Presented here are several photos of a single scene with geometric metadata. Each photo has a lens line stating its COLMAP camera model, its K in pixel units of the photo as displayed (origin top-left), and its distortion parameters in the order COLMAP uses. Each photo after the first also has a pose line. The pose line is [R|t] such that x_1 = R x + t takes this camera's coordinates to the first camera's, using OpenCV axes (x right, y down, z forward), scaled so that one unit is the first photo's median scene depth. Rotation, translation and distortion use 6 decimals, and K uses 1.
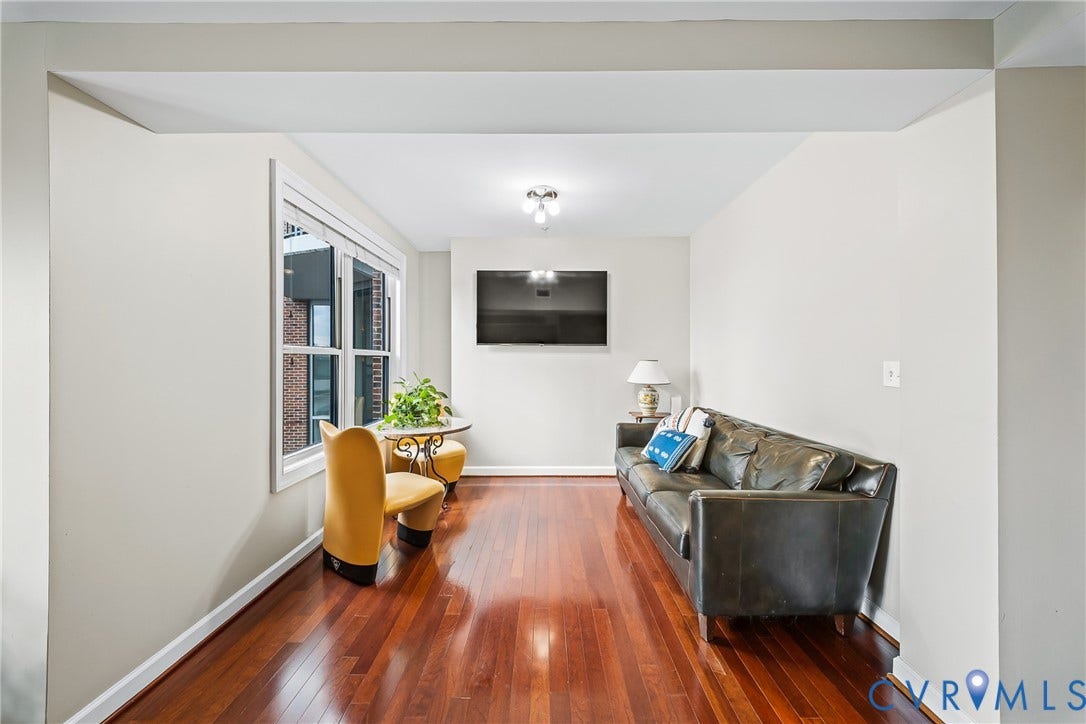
lens RADIAL K [[379.9, 0, 542.7], [0, 379.9, 362.0], [0, 0, 1]] dist [0.005329, -0.001558]
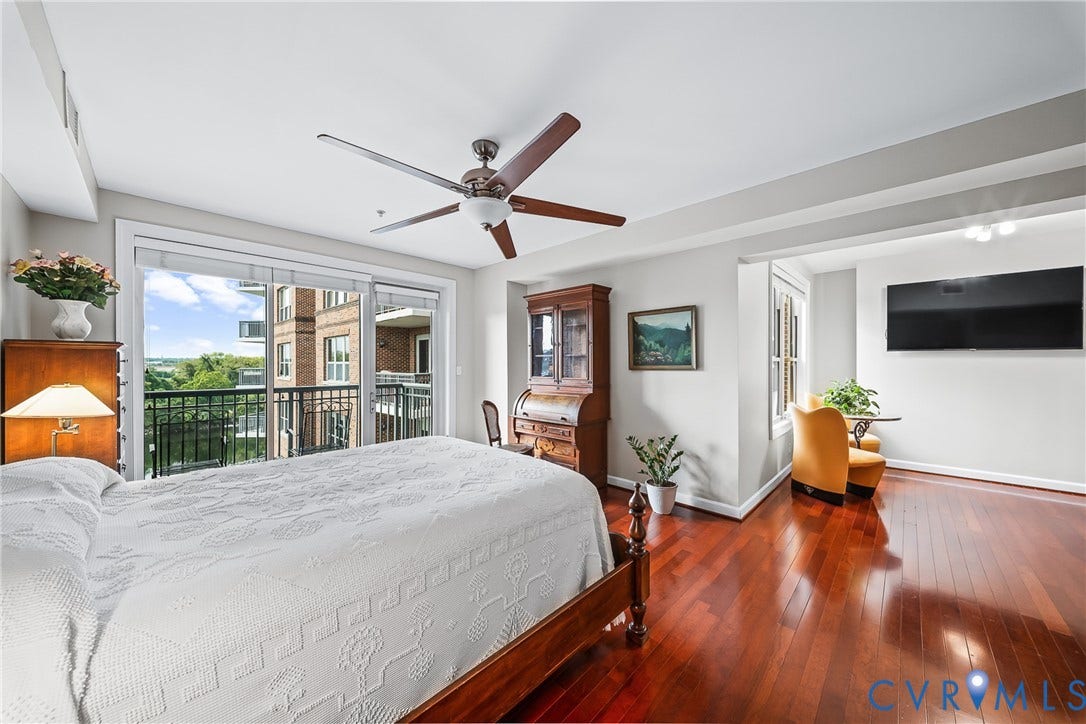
lens RADIAL K [[379.9, 0, 545.3], [0, 379.9, 362.9], [0, 0, 1]] dist [0.005329, -0.001558]
pose [[0.722545, -0.003632, -0.691315, -0.161456], [0.000631, 0.999989, -0.004594, -0.005782], [0.691324, 0.002883, 0.722539, -0.683306]]
